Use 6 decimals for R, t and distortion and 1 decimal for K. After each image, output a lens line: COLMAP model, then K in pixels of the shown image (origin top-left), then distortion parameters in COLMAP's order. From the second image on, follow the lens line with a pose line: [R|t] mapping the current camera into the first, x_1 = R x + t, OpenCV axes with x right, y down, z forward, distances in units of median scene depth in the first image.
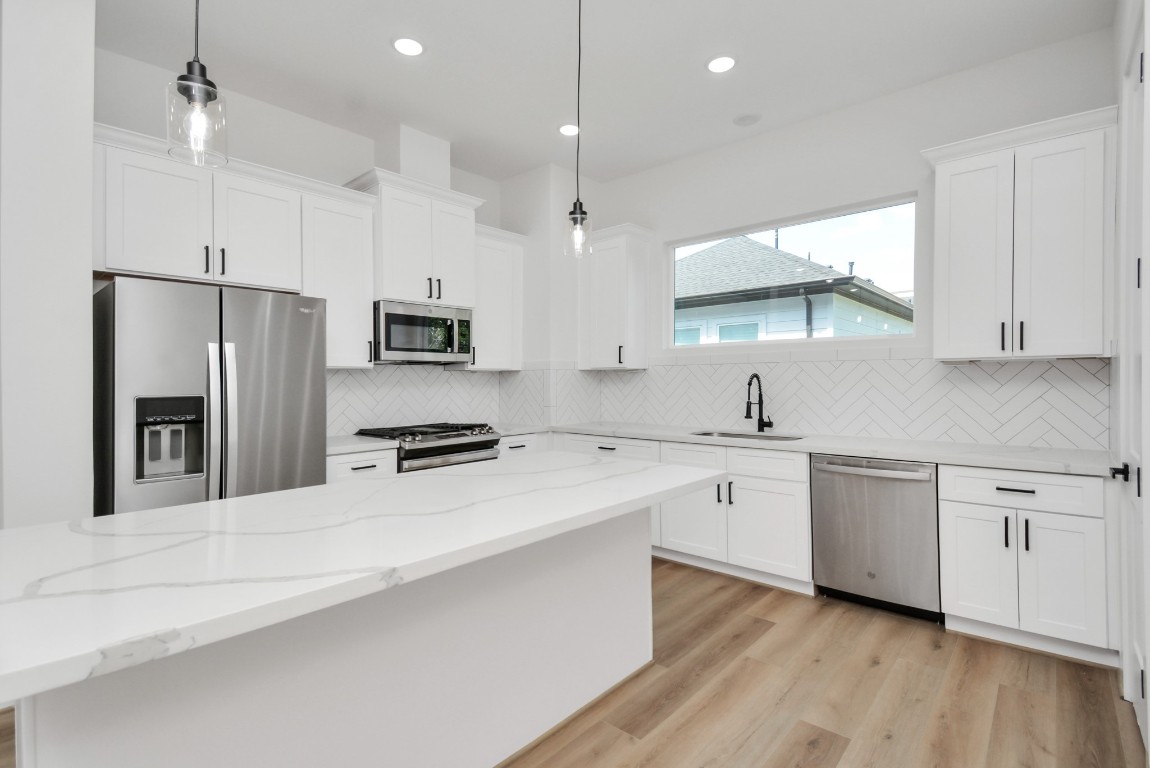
lens RADIAL K [[541.7, 0, 568.3], [0, 541.7, 382.3], [0, 0, 1]] dist [0.029517, -0.028802]
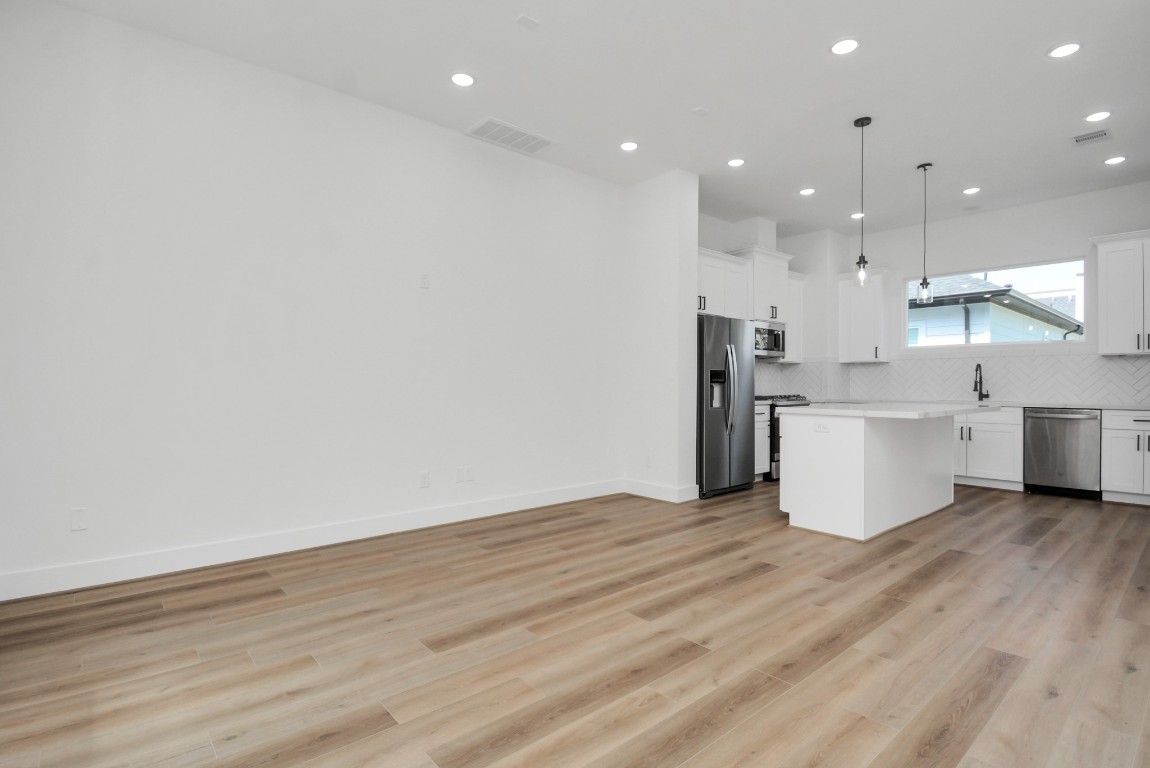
lens RADIAL K [[558.8, 0, 573.5], [0, 558.8, 389.0], [0, 0, 1]] dist [-0.040114, 0.000184]
pose [[0.989046, 0.008523, -0.147362, -0.579138], [-0.007619, 0.999949, 0.006698, 0.053742], [0.147412, -0.005502, 0.989060, -0.749964]]
